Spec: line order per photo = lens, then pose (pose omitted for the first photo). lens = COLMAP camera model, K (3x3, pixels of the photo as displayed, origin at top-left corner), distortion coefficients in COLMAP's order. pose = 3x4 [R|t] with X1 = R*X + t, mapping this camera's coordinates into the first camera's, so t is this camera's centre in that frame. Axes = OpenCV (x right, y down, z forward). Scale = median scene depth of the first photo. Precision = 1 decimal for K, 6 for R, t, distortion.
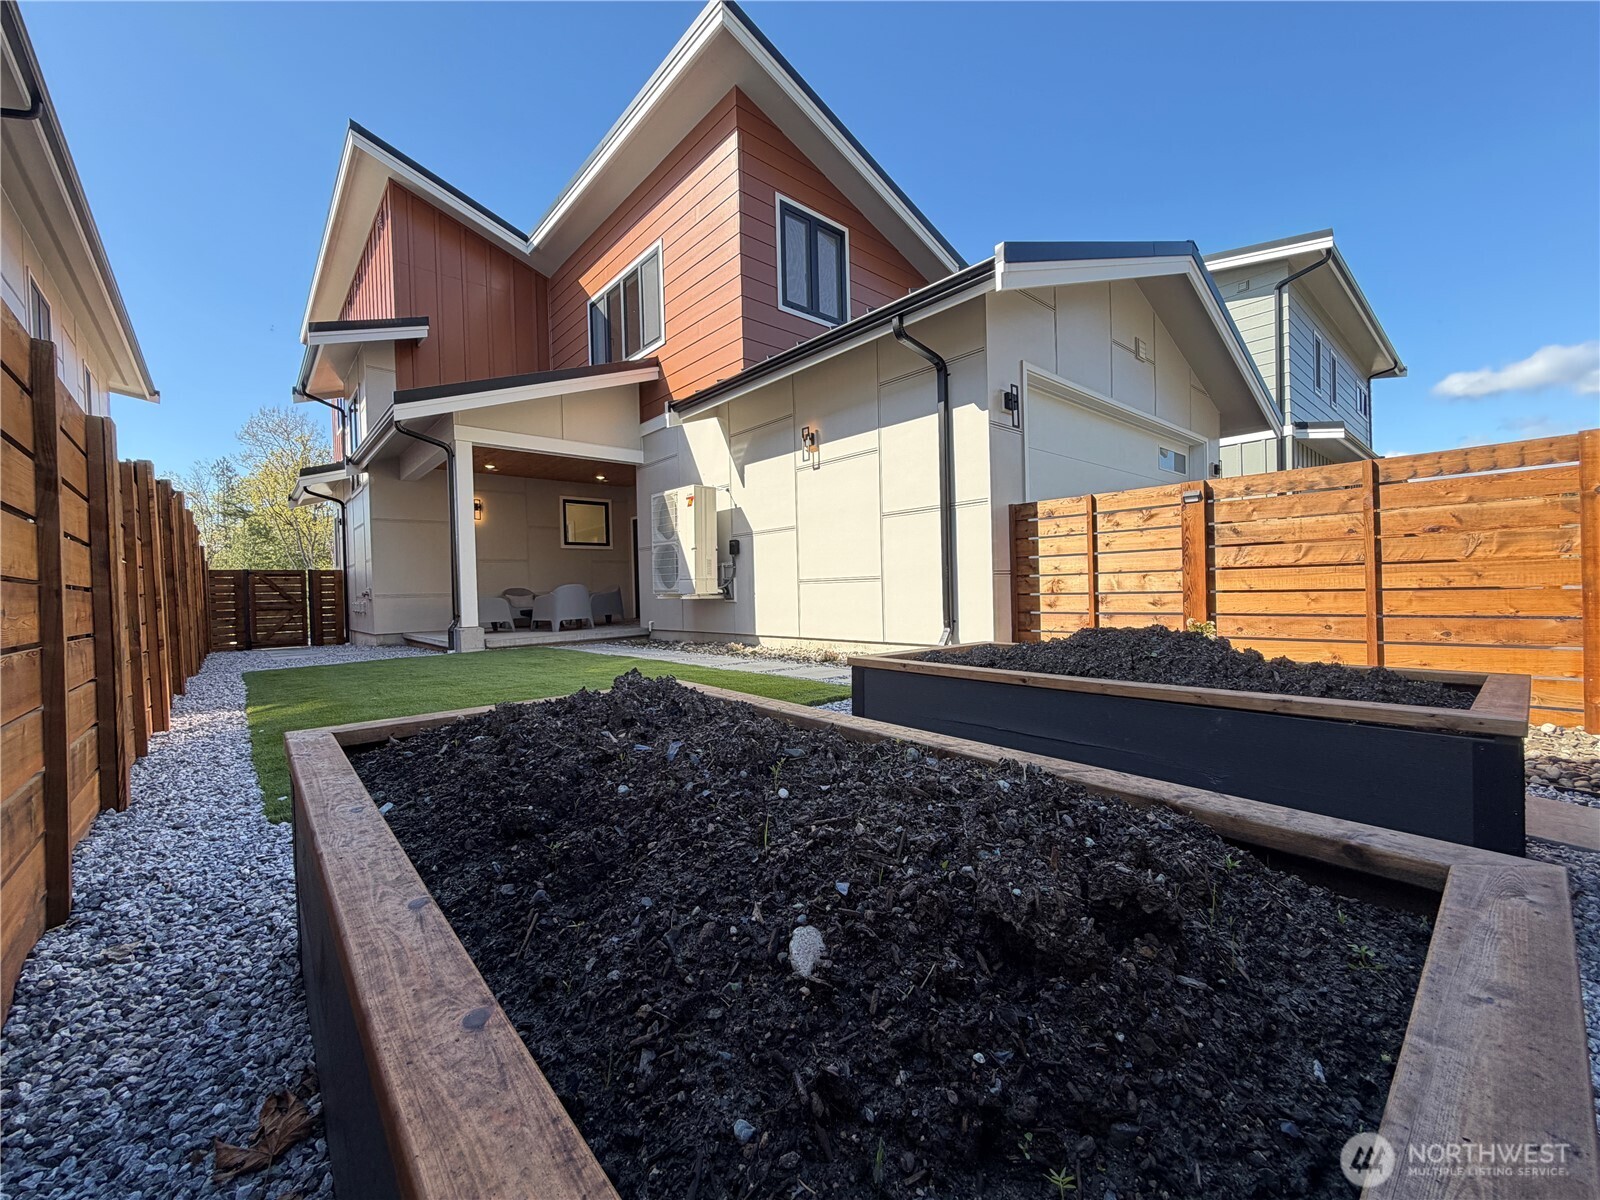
lens RADIAL K [[638.8, 0, 800.0], [0, 638.8, 600.0], [0, 0, 1]] dist [-0.000127, -0.000227]
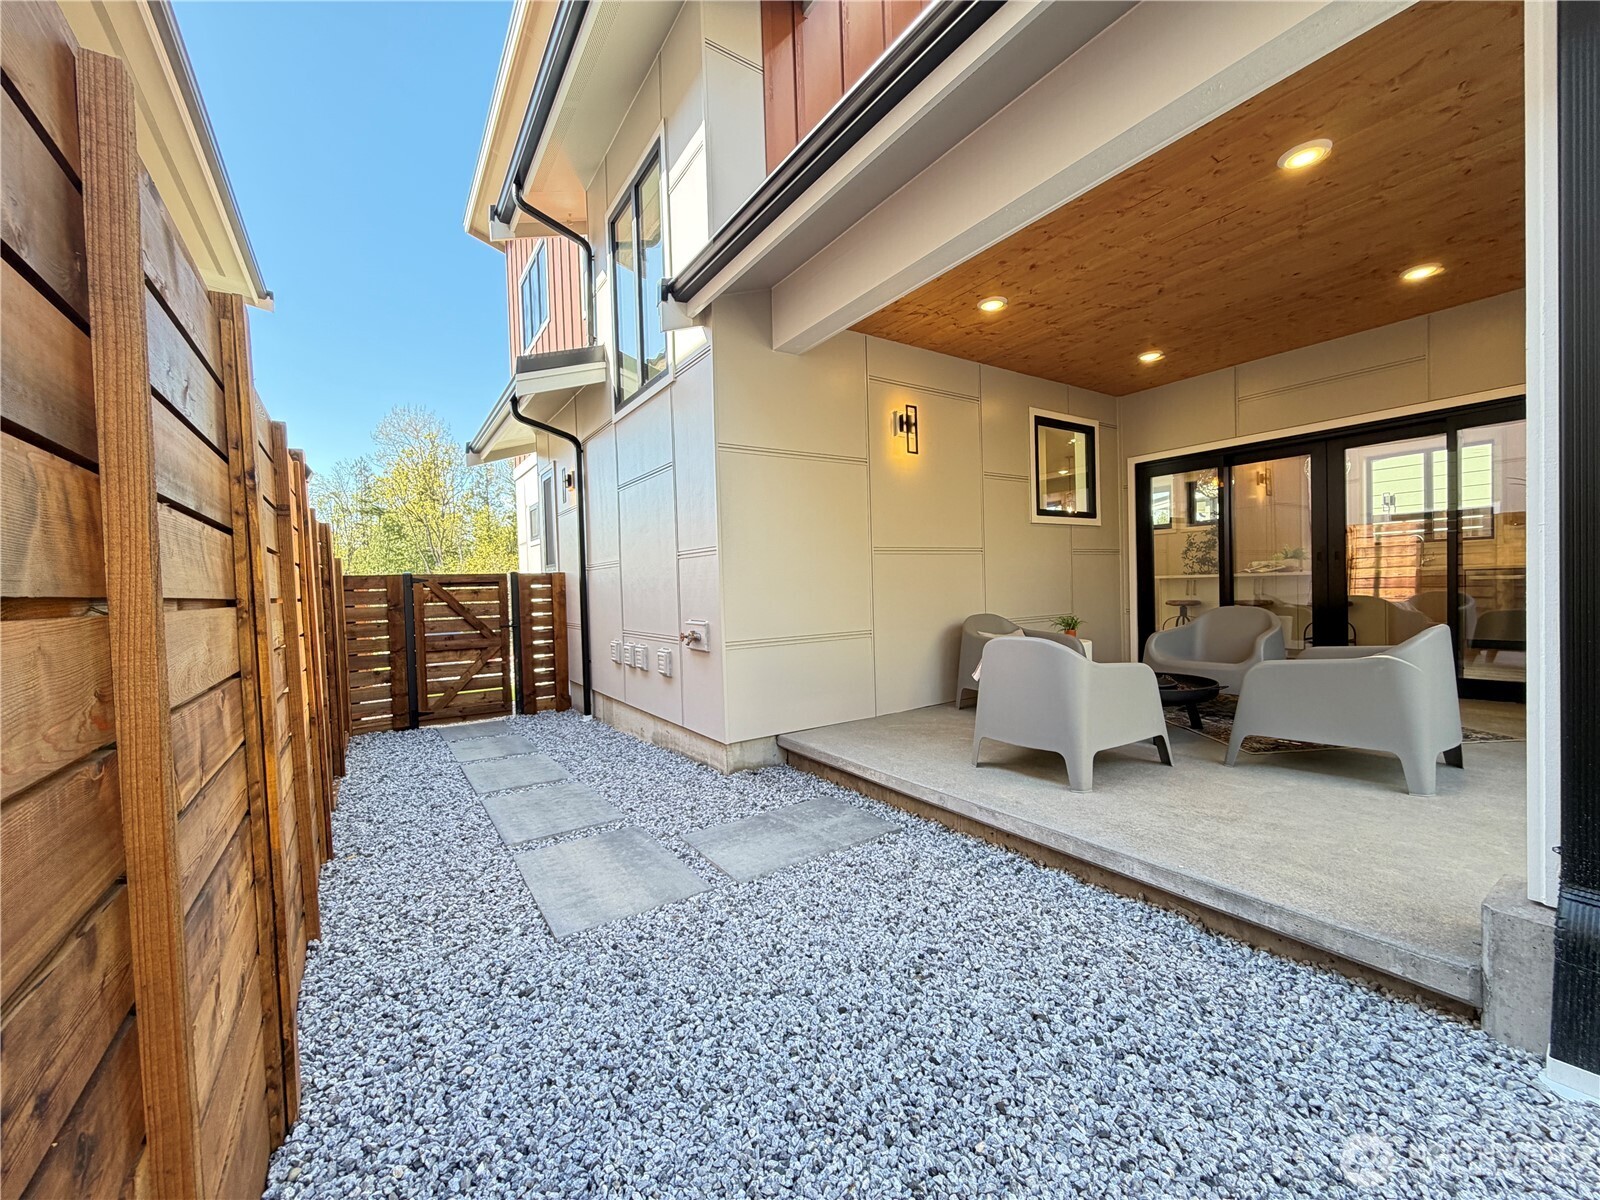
lens RADIAL K [[638.8, 0, 800.0], [0, 638.8, 600.0], [0, 0, 1]] dist [-0.000127, -0.000227]
pose [[0.991138, -0.001388, -0.132827, -0.481858], [0.003235, 0.999901, 0.013689, -0.033007], [0.132795, -0.013997, 0.991045, 0.526778]]
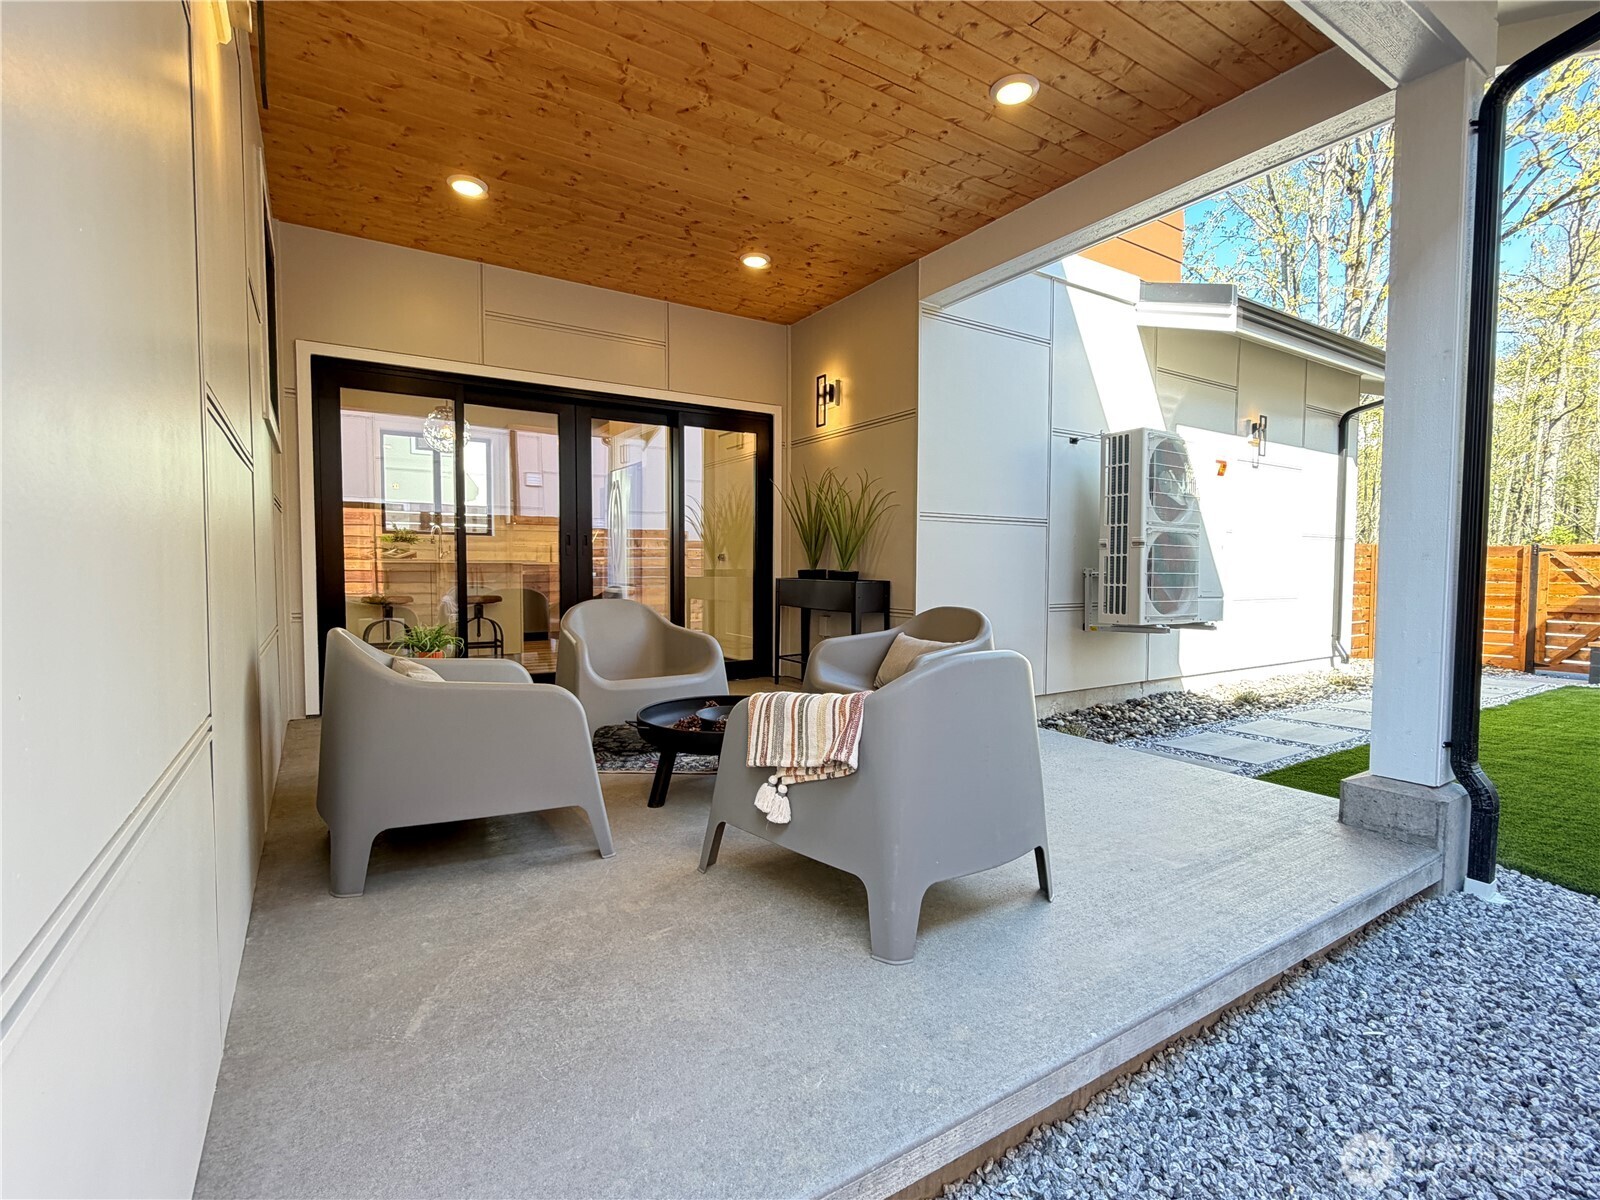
lens RADIAL K [[738.0, 0, 797.5], [0, 738.0, 601.8], [0, 0, 1]] dist [0.000347, 0.000247]
pose [[0.154224, -0.012358, 0.987959, -0.588888], [0.006974, 0.999910, 0.011419, -0.023366], [-0.988011, 0.005129, 0.154297, 0.821110]]
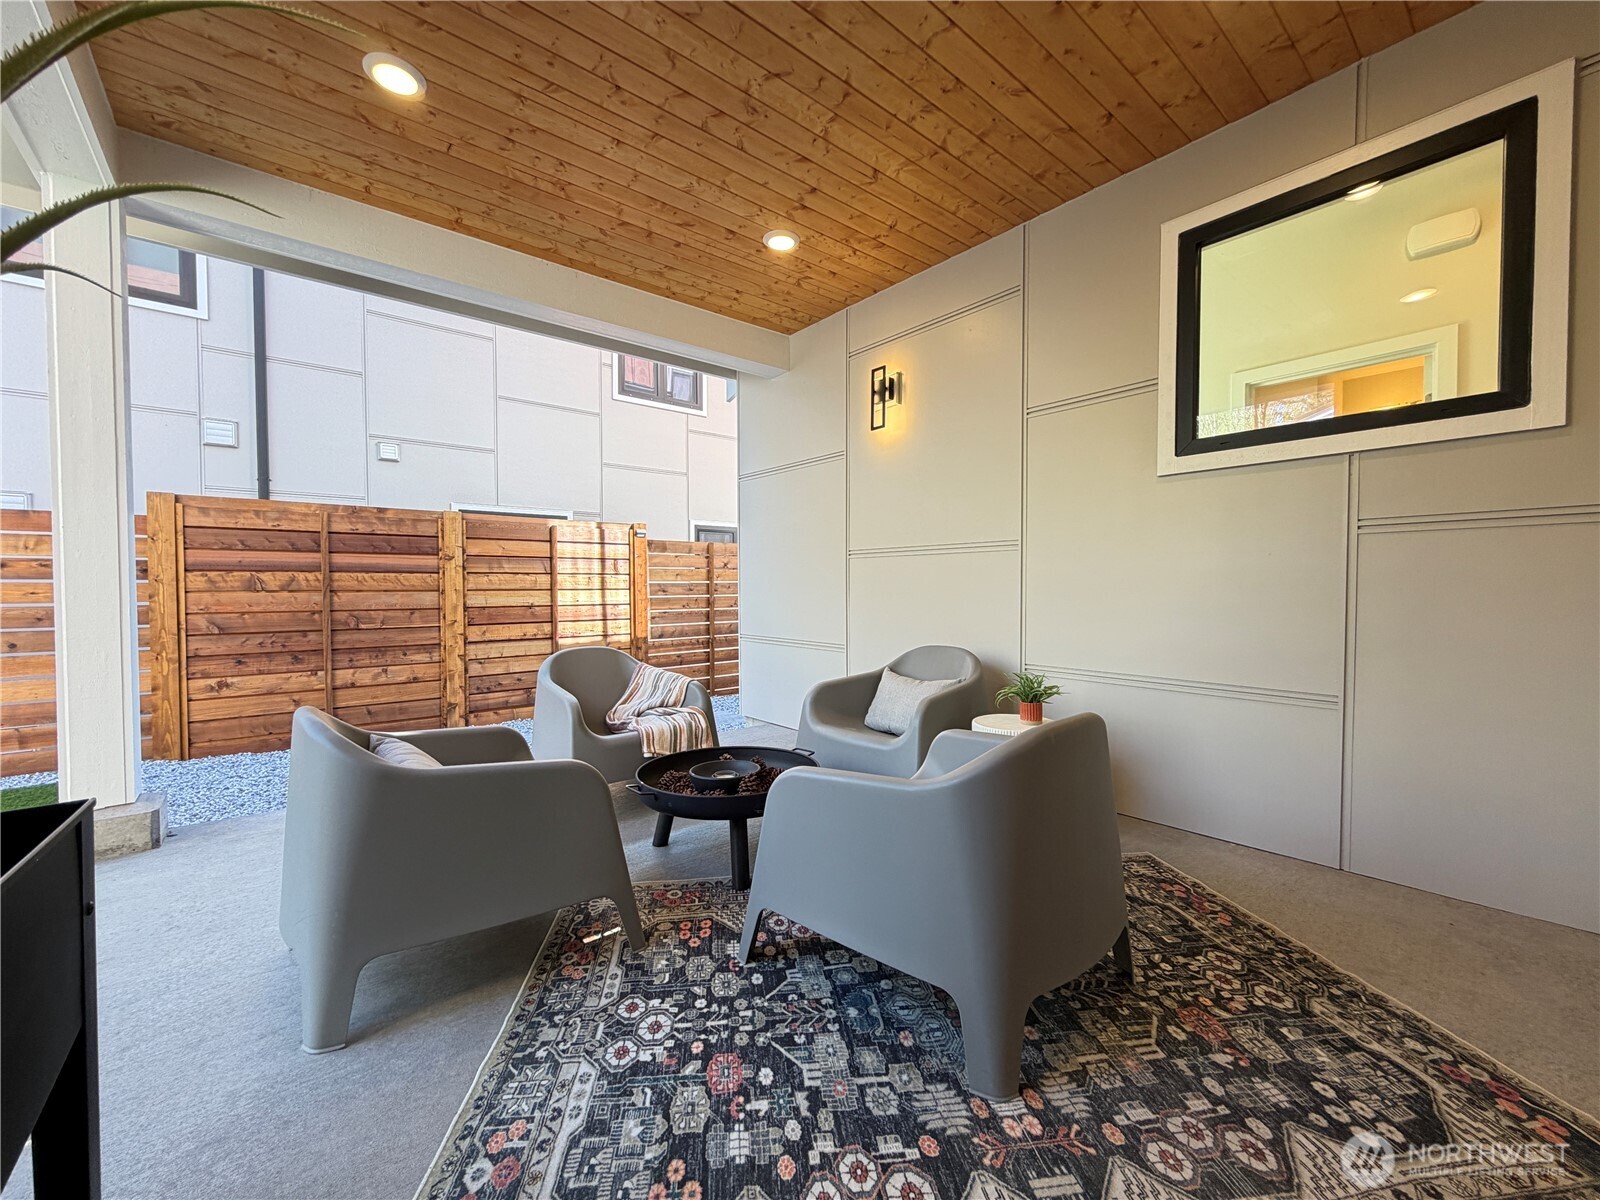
lens RADIAL K [[638.0, 0, 796.6], [0, 638.0, 600.5], [0, 0, 1]] dist [-0.001035, 0.000126]
pose [[-0.038881, 0.050693, -0.997957, -0.156376], [-0.013715, 0.998591, 0.051259, -0.049361], [0.999150, 0.015680, -0.038131, 0.894432]]
